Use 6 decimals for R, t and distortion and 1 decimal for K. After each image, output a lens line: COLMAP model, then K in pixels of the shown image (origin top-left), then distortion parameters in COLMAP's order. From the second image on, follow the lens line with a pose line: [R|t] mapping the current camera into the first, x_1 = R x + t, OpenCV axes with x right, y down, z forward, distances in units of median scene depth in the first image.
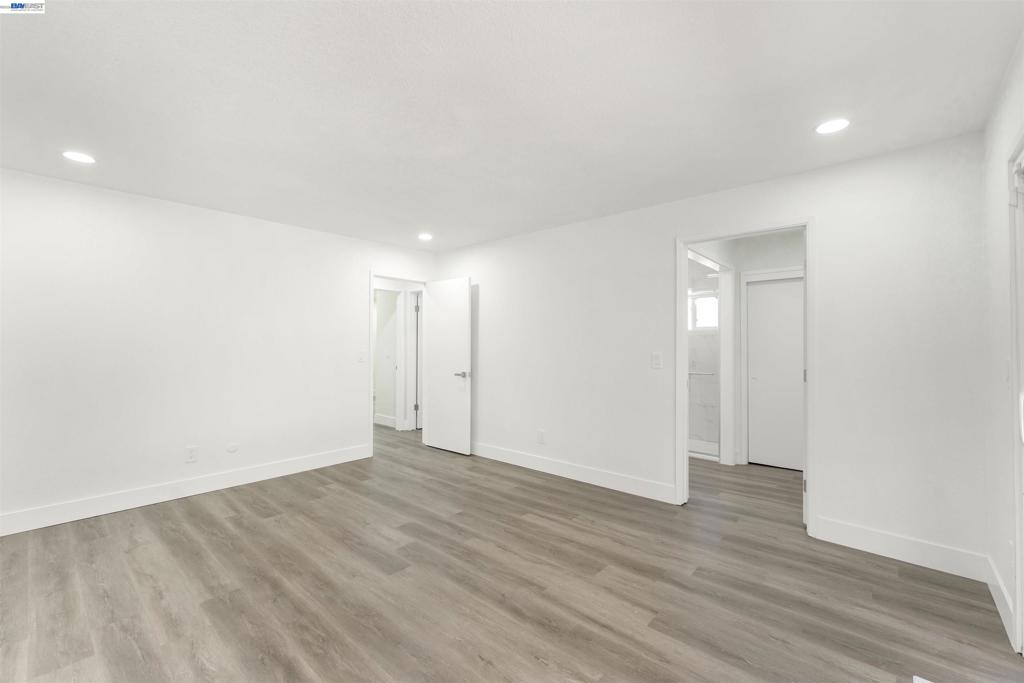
lens RADIAL K [[416.3, 0, 513.5], [0, 416.3, 345.9], [0, 0, 1]] dist [0.002155, -0.000185]
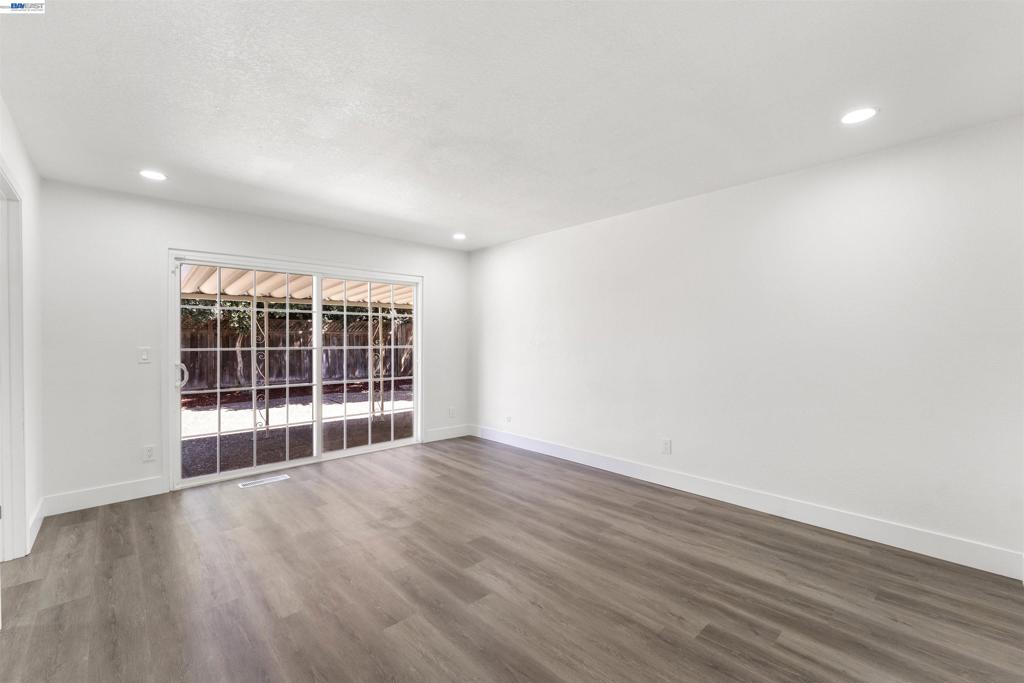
lens RADIAL K [[416.3, 0, 513.7], [0, 416.3, 340.7], [0, 0, 1]] dist [0.002155, -0.000185]
pose [[-0.995339, -0.000548, 0.096440, -0.422302], [-0.000370, 0.999998, 0.001869, -0.001547], [-0.096440, 0.001825, -0.995337, 1.848606]]
